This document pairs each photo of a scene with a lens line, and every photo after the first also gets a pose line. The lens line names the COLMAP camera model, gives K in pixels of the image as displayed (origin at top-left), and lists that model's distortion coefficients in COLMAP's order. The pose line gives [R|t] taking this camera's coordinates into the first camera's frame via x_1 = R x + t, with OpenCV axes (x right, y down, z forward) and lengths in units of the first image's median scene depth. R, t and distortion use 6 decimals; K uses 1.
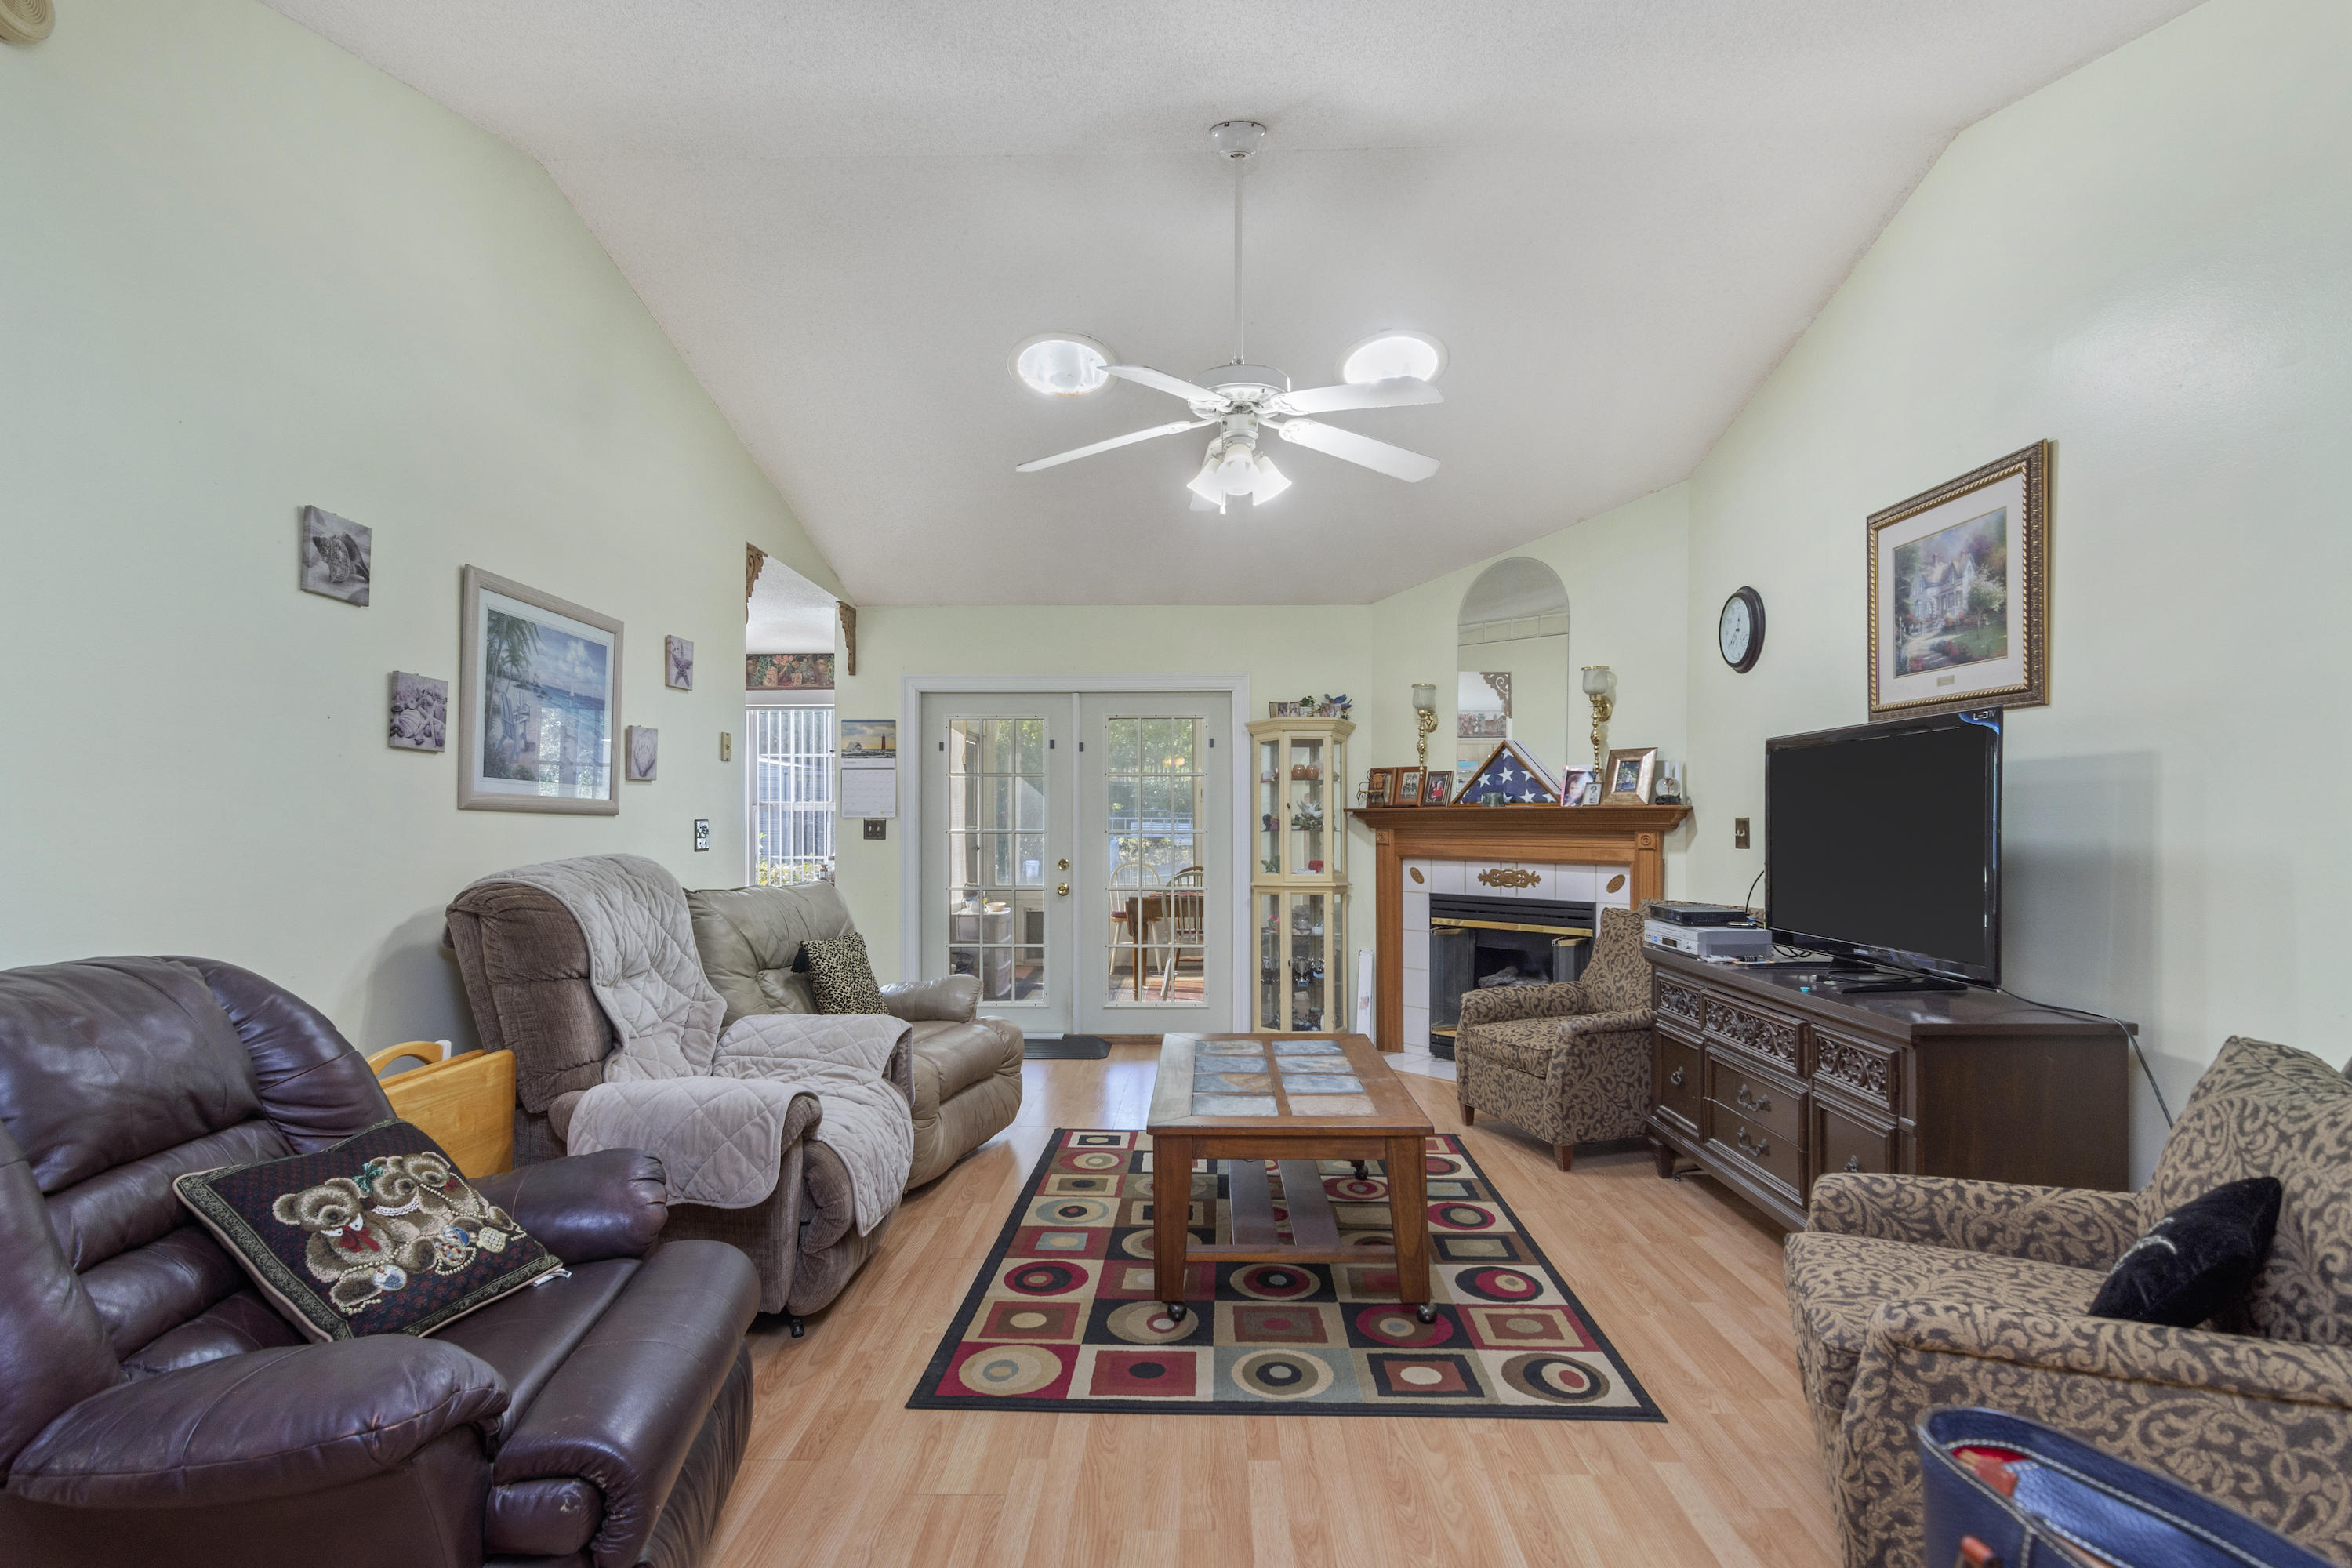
lens RADIAL K [[1142.8, 0, 1197.4], [0, 1142.8, 830.4], [0, 0, 1]] dist [-0.003379, 0.001296]
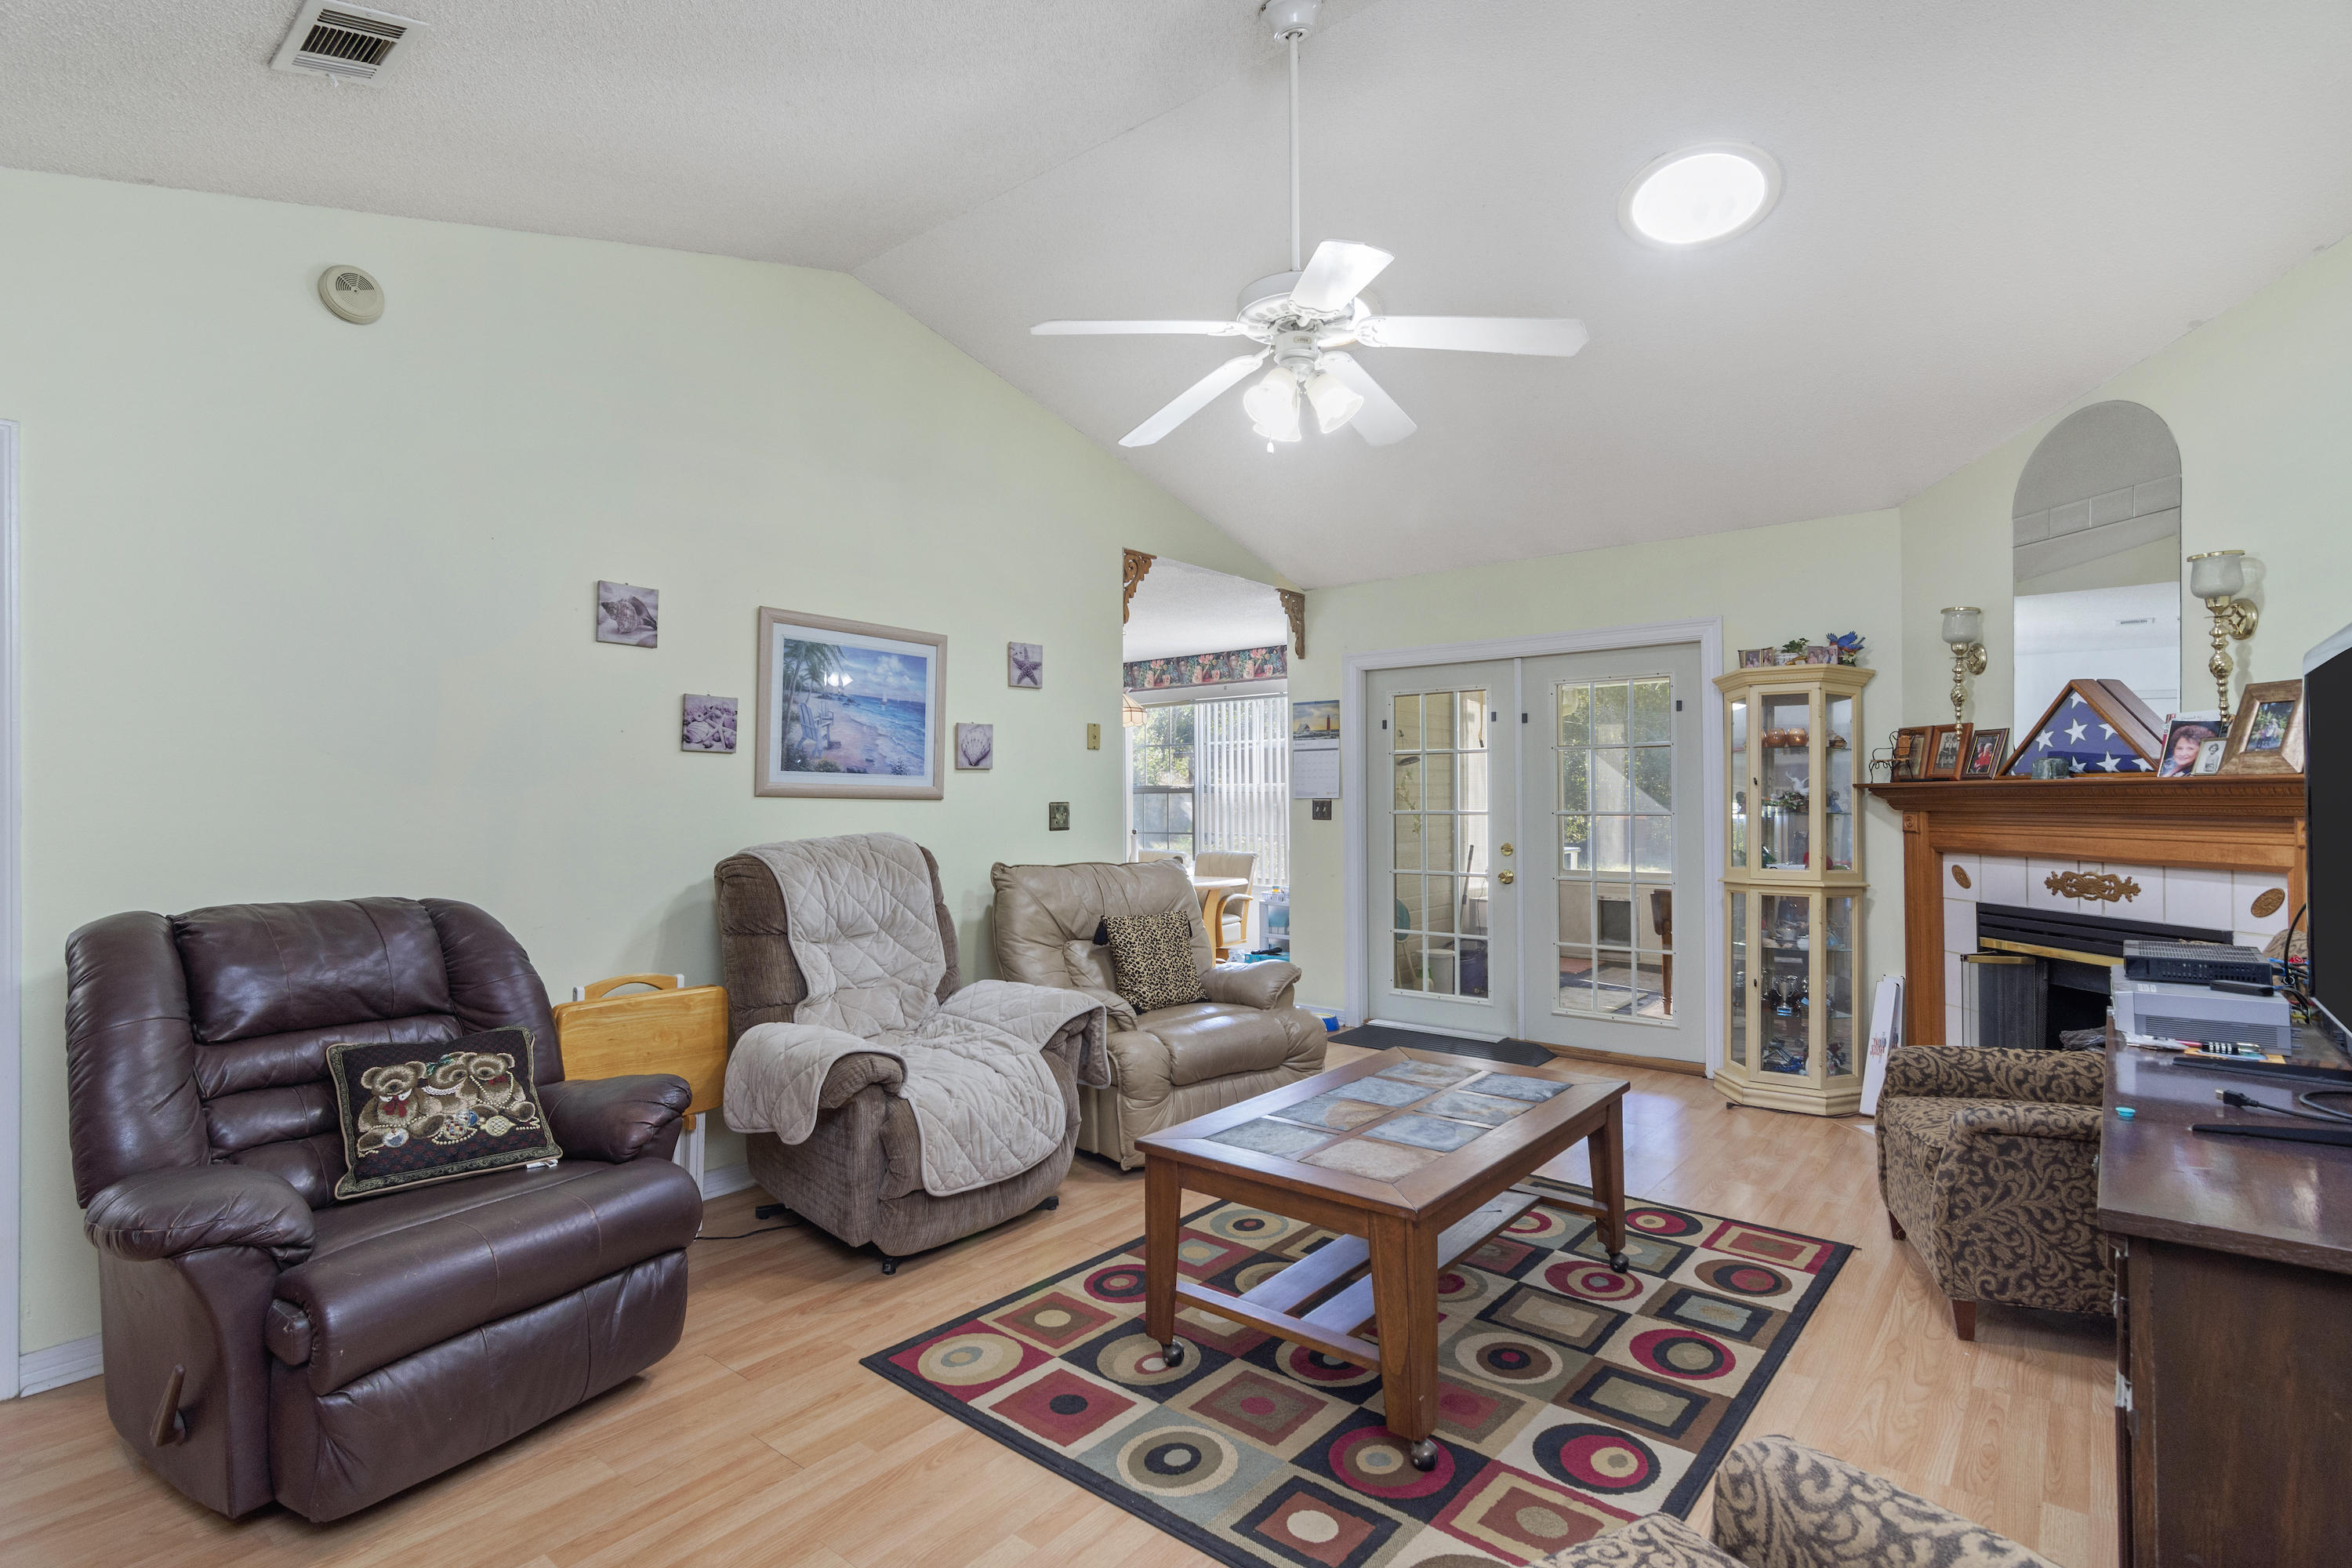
lens RADIAL K [[1142.8, 0, 1186.6], [0, 1142.8, 791.8], [0, 0, 1]] dist [-0.003379, 0.001296]
pose [[0.782184, -0.007654, -0.623000, 0.405462], [-0.000883, 0.999910, -0.013392, -0.005370], [0.623046, 0.011025, 0.782107, 0.223880]]
